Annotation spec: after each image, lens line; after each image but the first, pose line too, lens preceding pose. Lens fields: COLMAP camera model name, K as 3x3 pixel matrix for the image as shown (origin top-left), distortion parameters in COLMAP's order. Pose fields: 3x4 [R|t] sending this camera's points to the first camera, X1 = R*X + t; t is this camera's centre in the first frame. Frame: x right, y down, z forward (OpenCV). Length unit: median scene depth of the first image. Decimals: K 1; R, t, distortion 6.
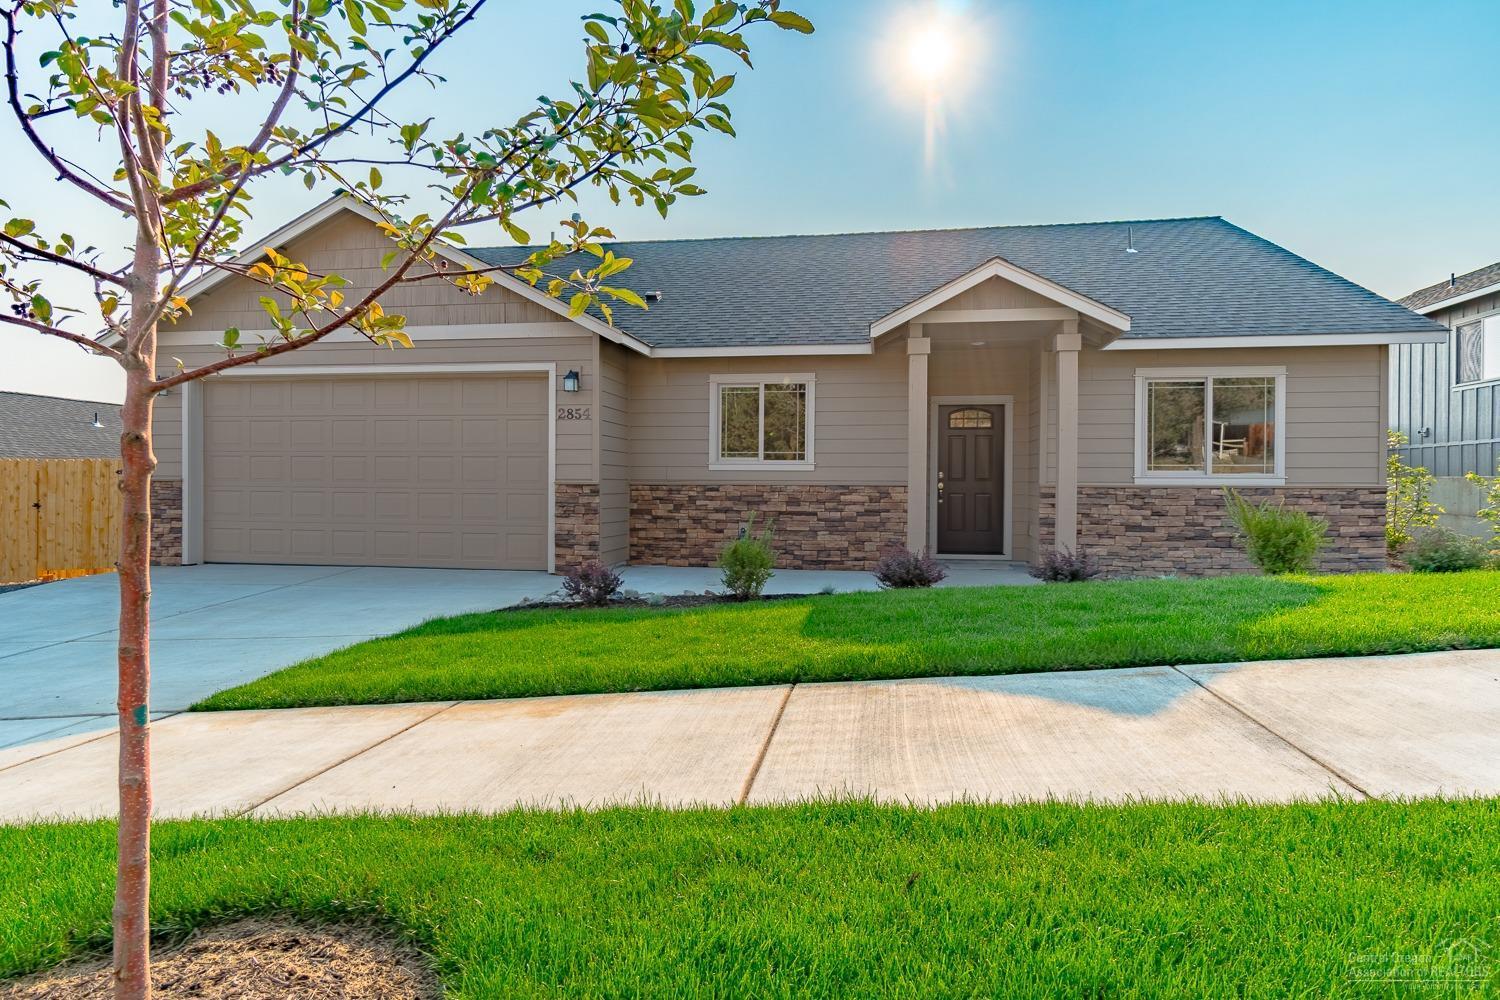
lens RADIAL K [[838.6, 0, 753.9], [0, 838.6, 485.0], [0, 0, 1]] dist [0.008811, 0.000873]
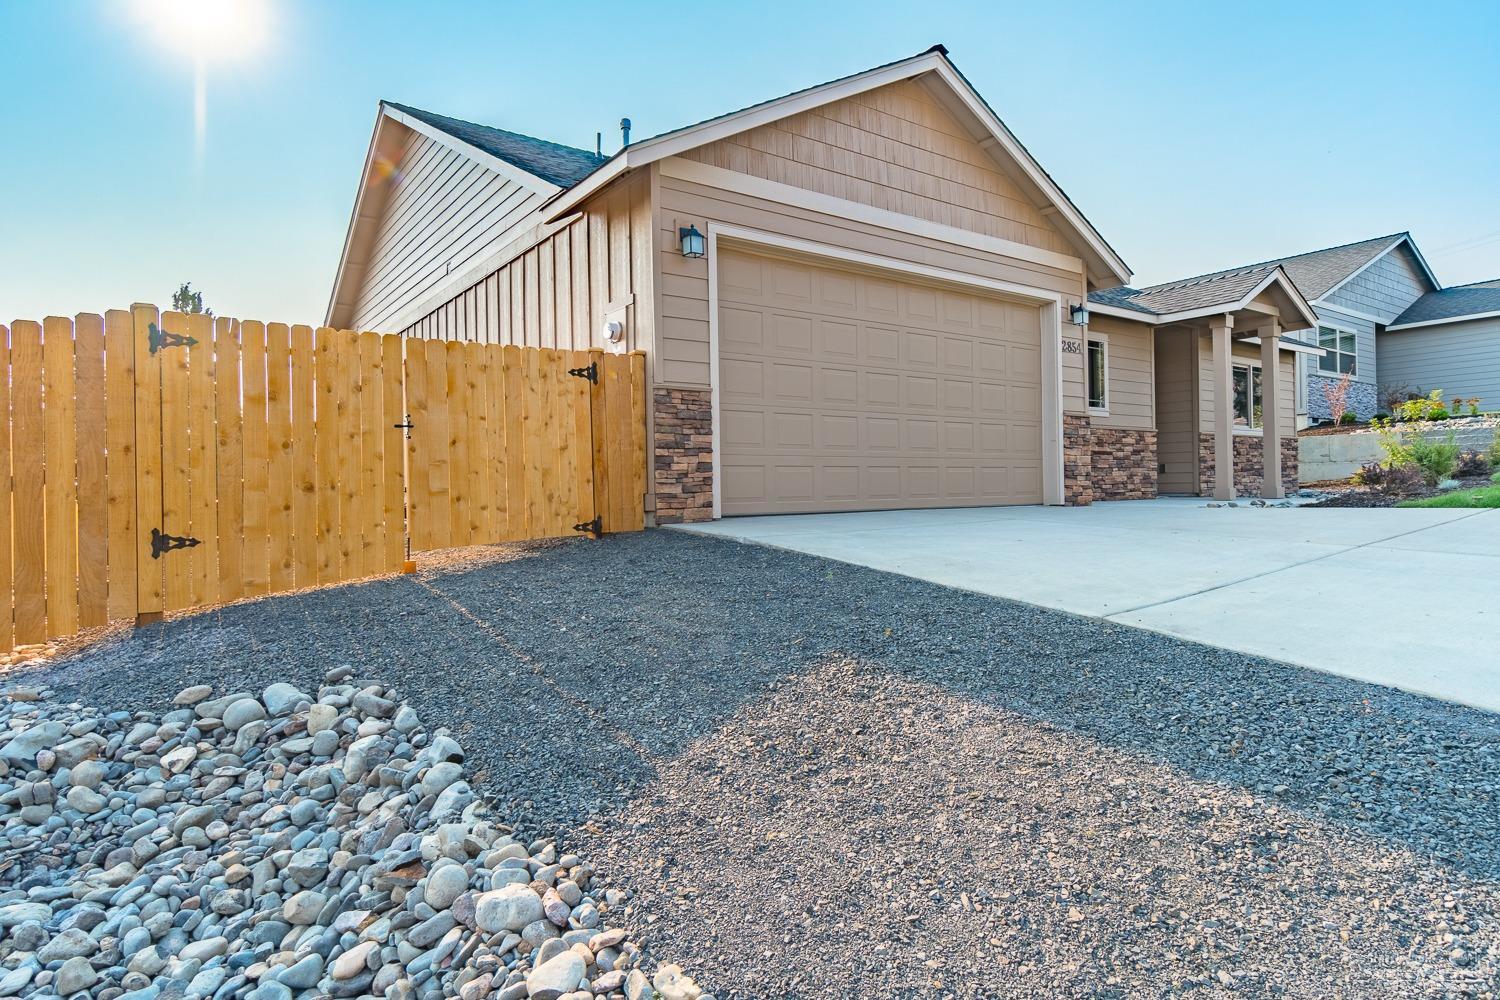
lens RADIAL K [[838.6, 0, 751.9], [0, 838.6, 503.5], [0, 0, 1]] dist [0.008811, 0.000873]
pose [[0.707829, -0.029736, 0.705758, -1.117645], [0.023901, 0.999550, 0.018144, 0.071270], [-0.705980, 0.004026, 0.708221, 0.518451]]
